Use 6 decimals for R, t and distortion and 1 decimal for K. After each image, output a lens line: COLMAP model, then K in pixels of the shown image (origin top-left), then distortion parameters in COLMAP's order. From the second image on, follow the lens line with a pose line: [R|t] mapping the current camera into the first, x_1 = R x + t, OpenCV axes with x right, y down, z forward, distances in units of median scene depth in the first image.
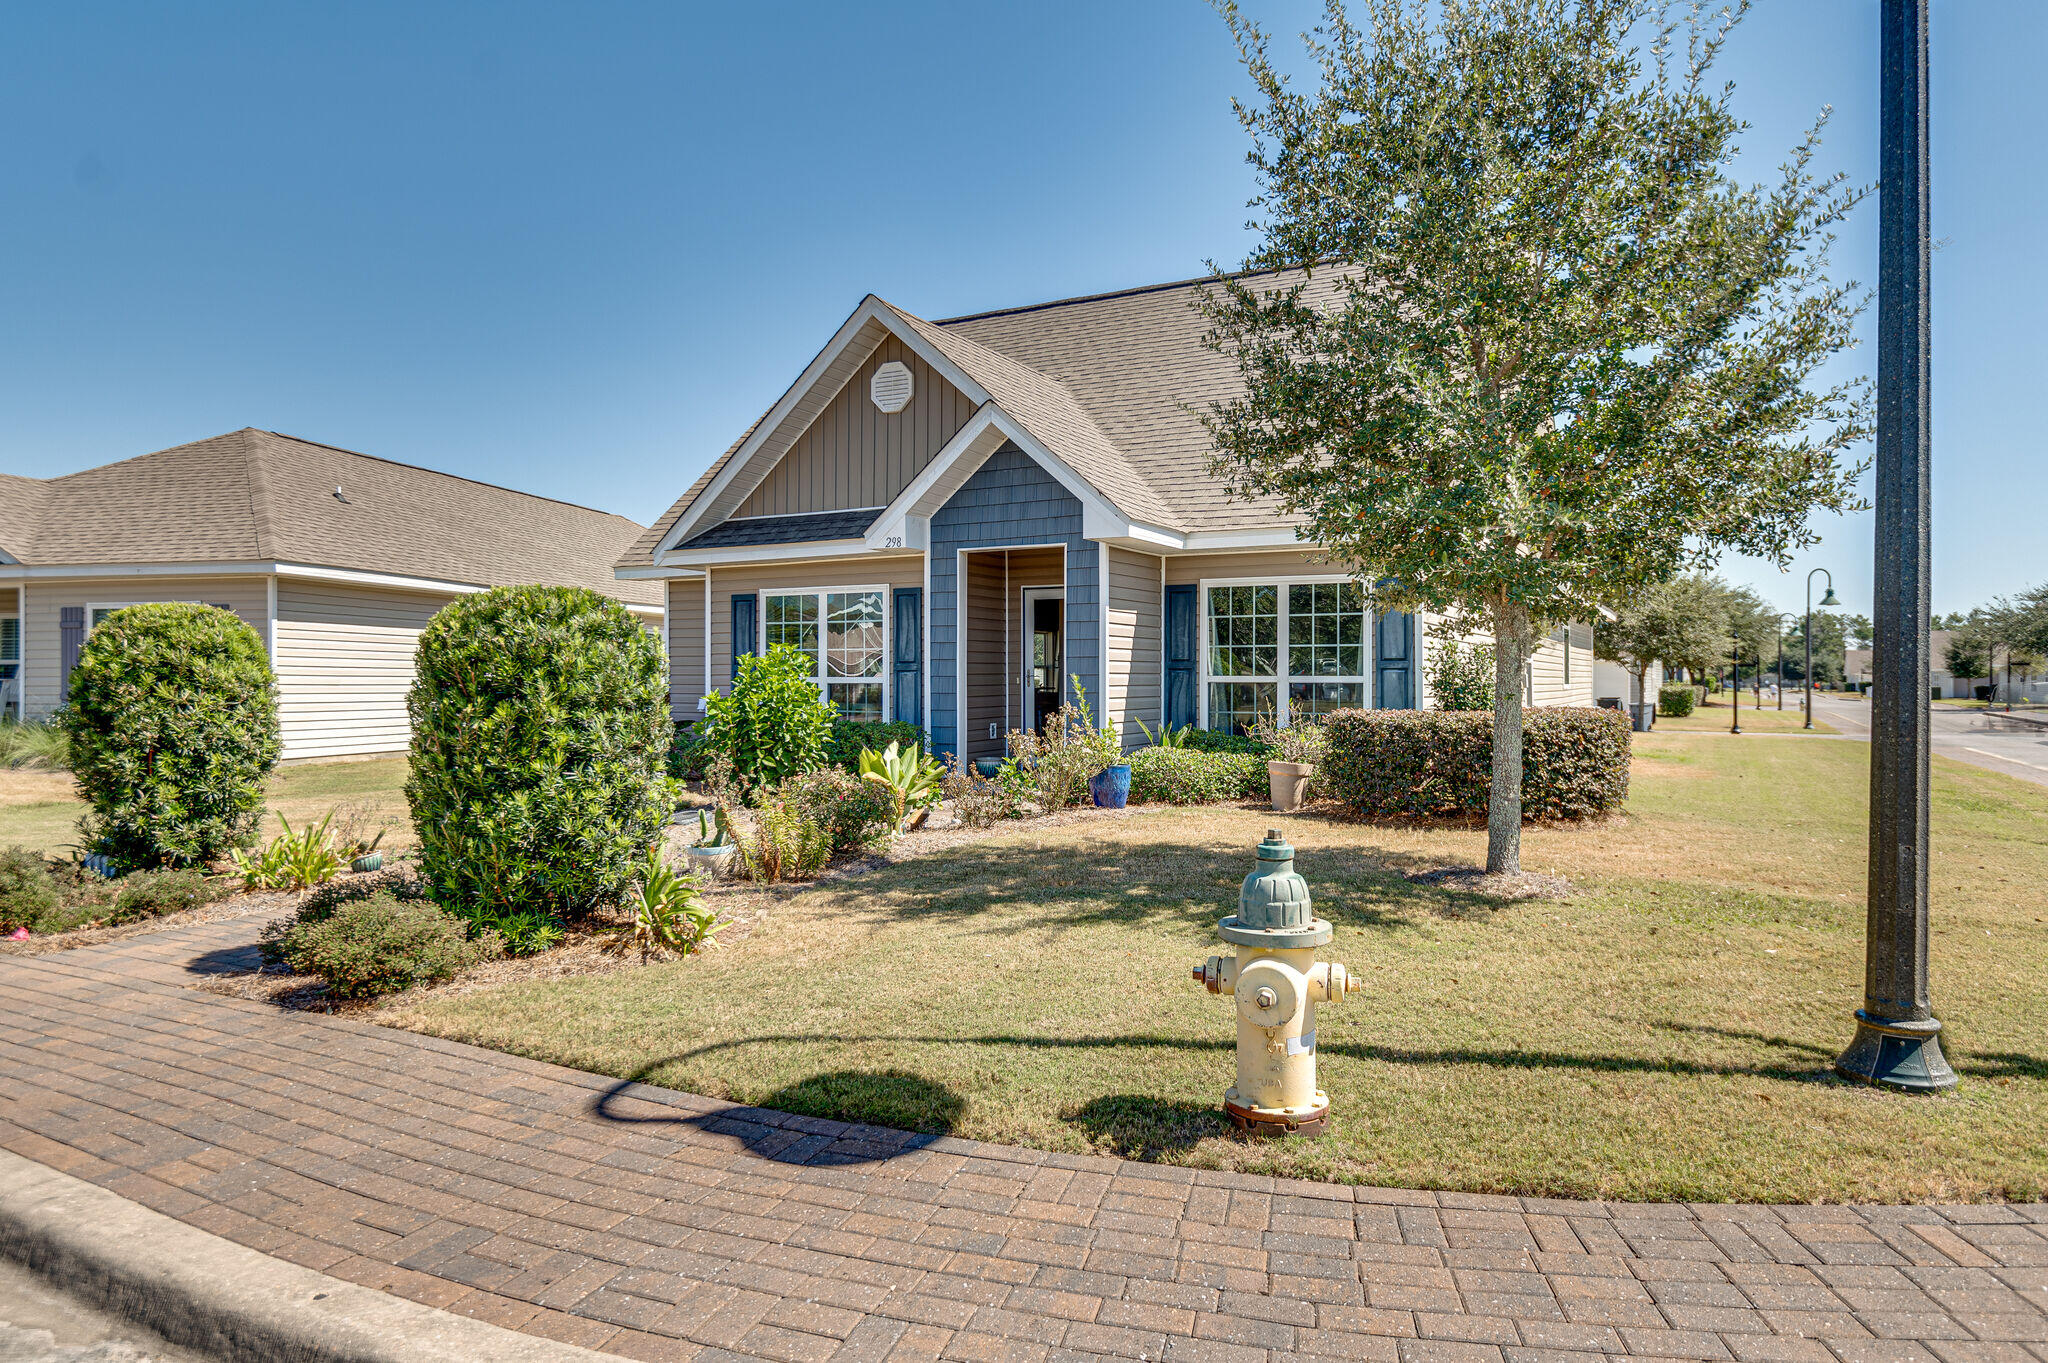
lens RADIAL K [[1251.1, 0, 1024.0], [0, 1251.1, 681.5], [0, 0, 1]] dist [0.005017, 0.000379]
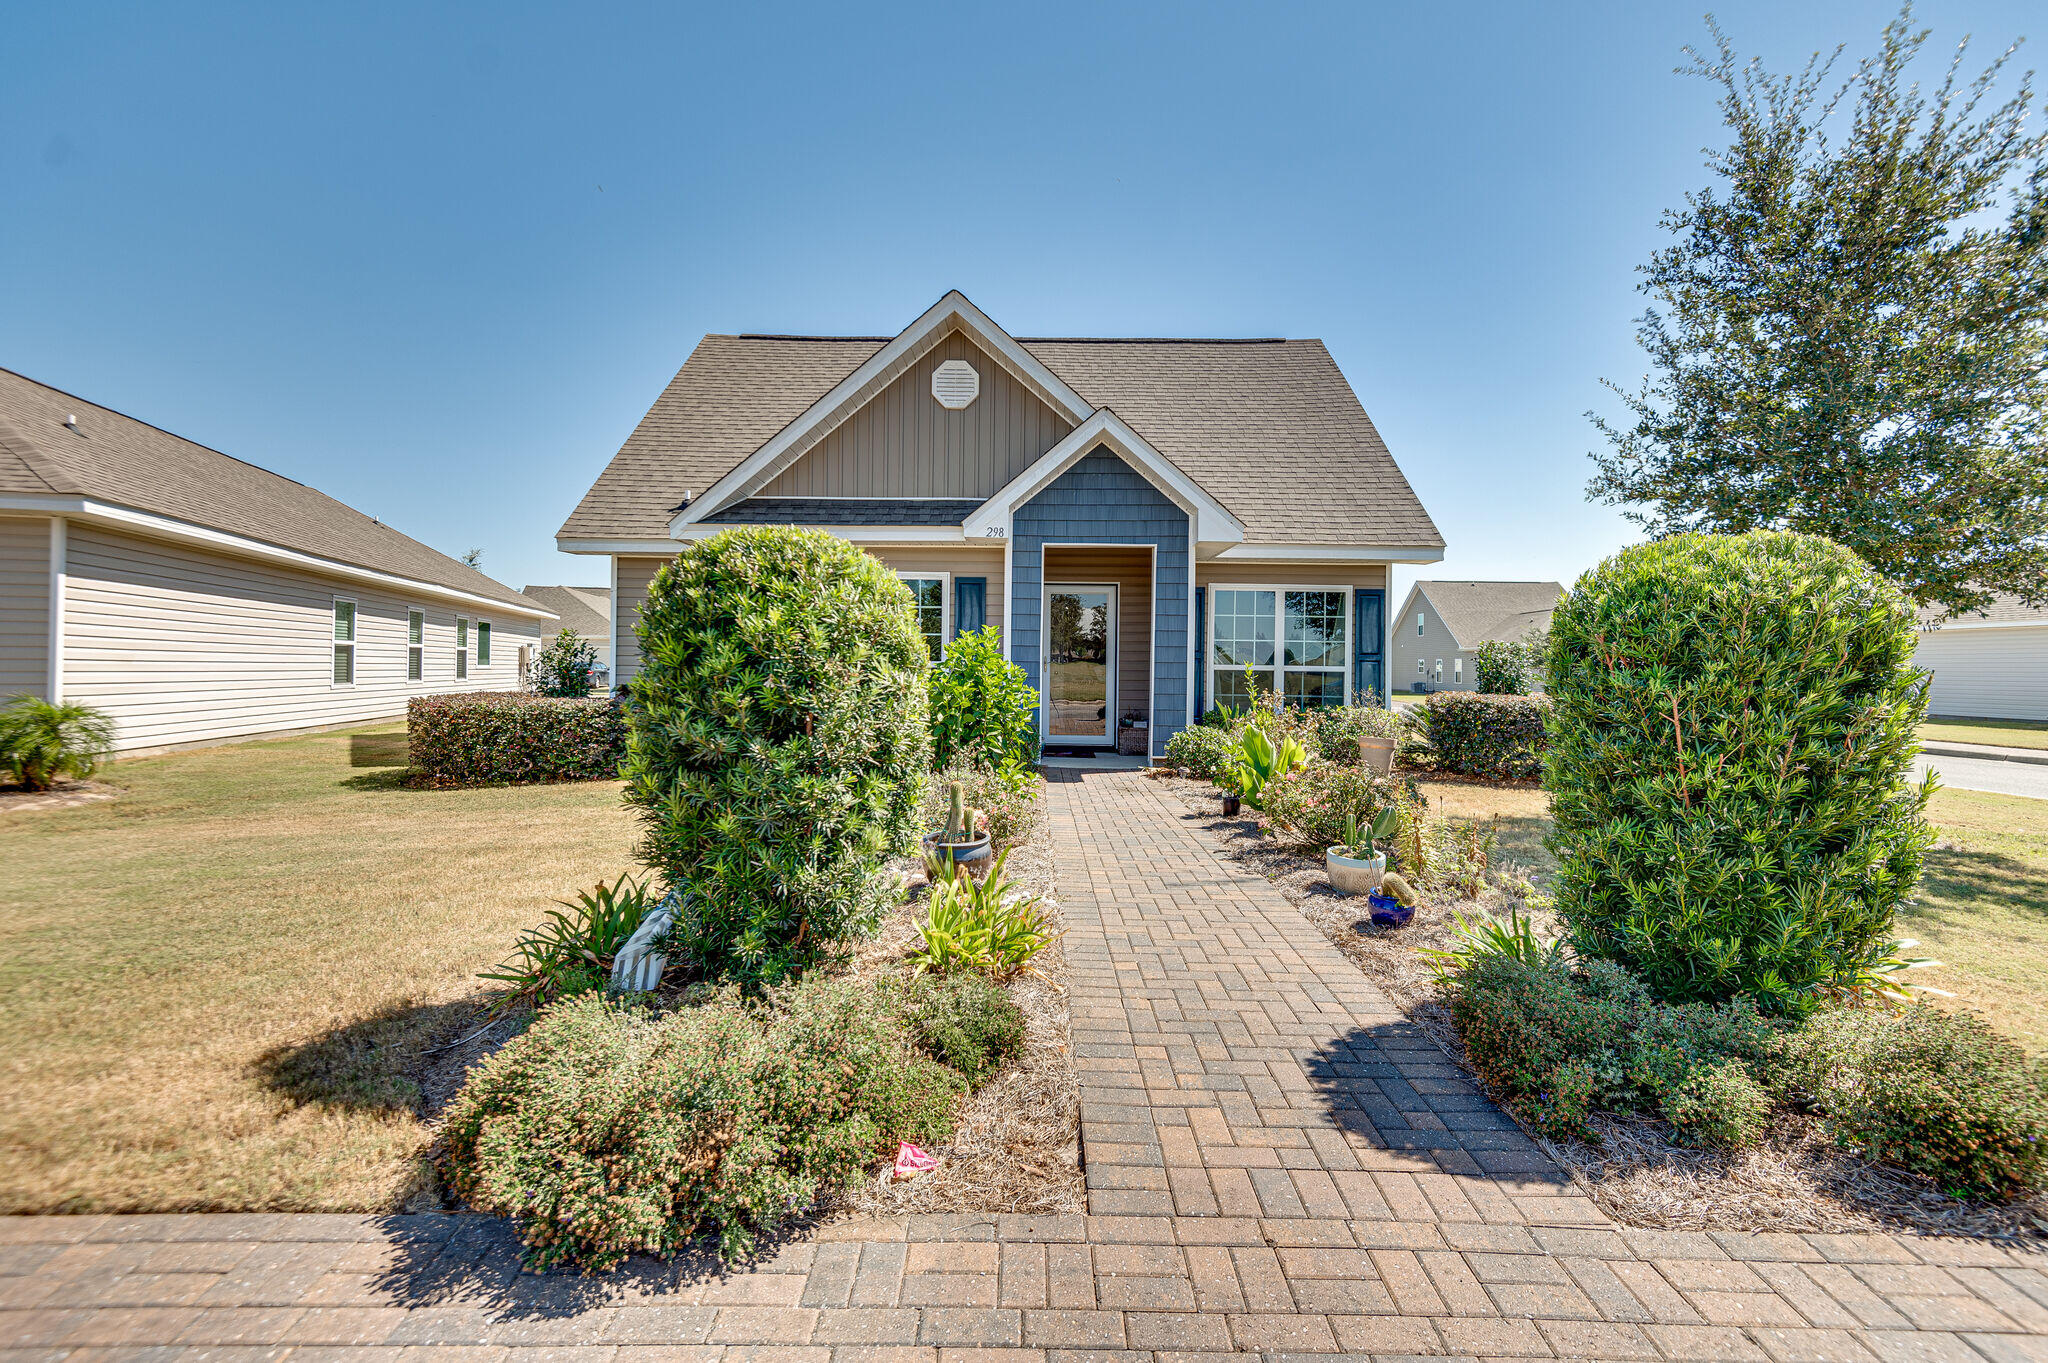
lens RADIAL K [[930.5, 0, 1032.3], [0, 930.5, 667.3], [0, 0, 1]] dist [0.033351, -0.021420]
pose [[0.887274, 0.010093, 0.461133, -0.419742], [-0.009844, 0.999947, -0.002945, 0.002980], [-0.461138, -0.001926, 0.887326, 0.288156]]
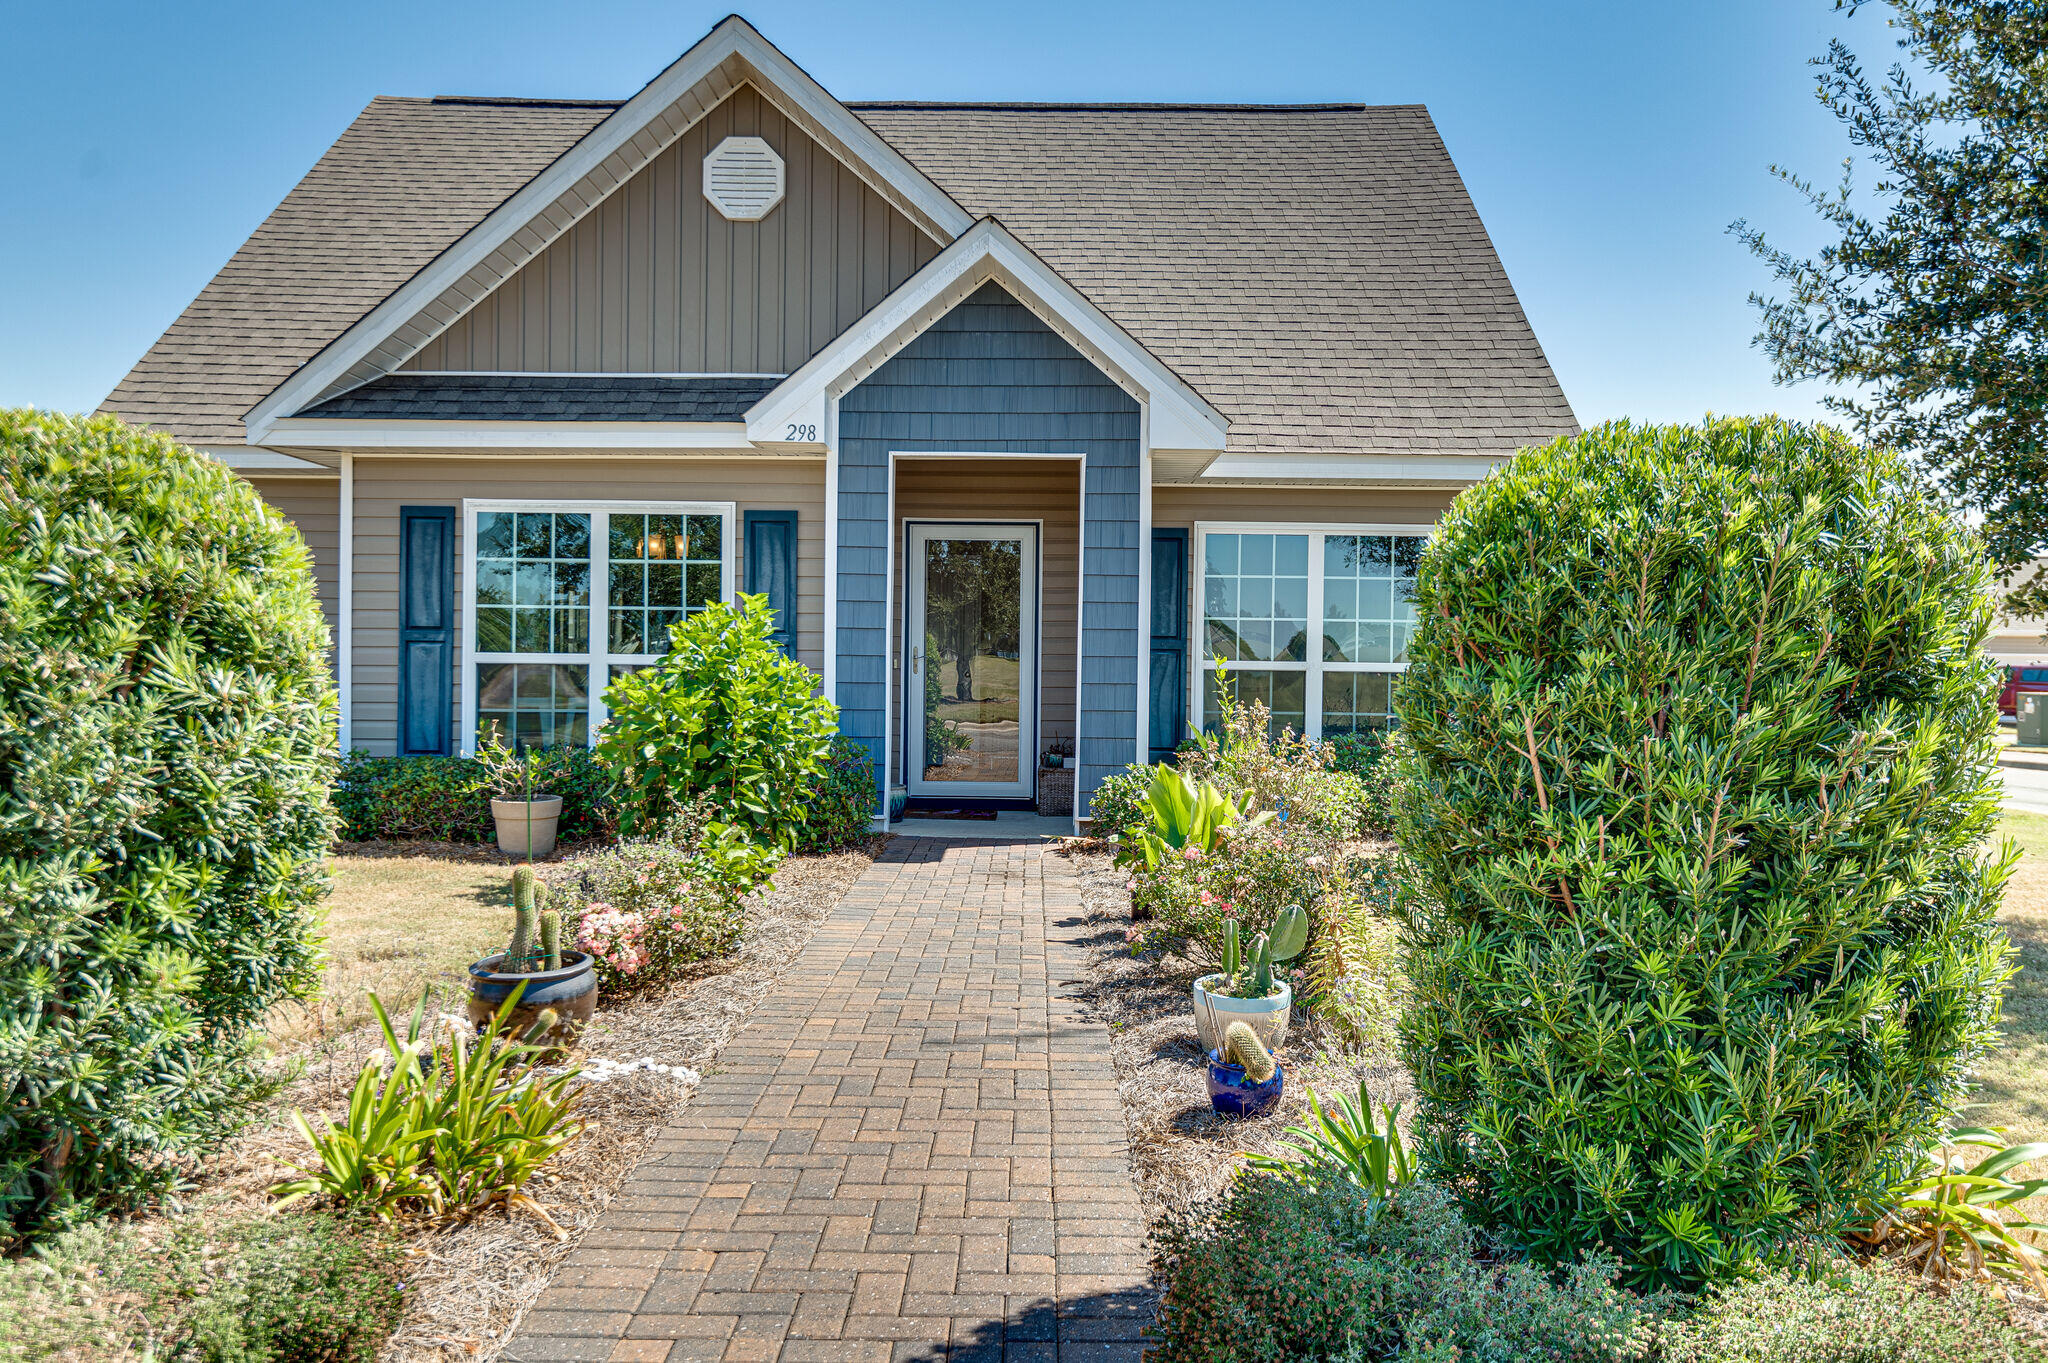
lens RADIAL K [[1565.8, 0, 1039.5], [0, 1565.8, 683.8], [0, 0, 1]] dist [0.020155, -0.000258]
pose [[0.886086, 0.003973, 0.463503, -0.342253], [-0.008859, 0.999926, 0.008366, 0.002728], [-0.463435, -0.011519, 0.886056, 0.264201]]
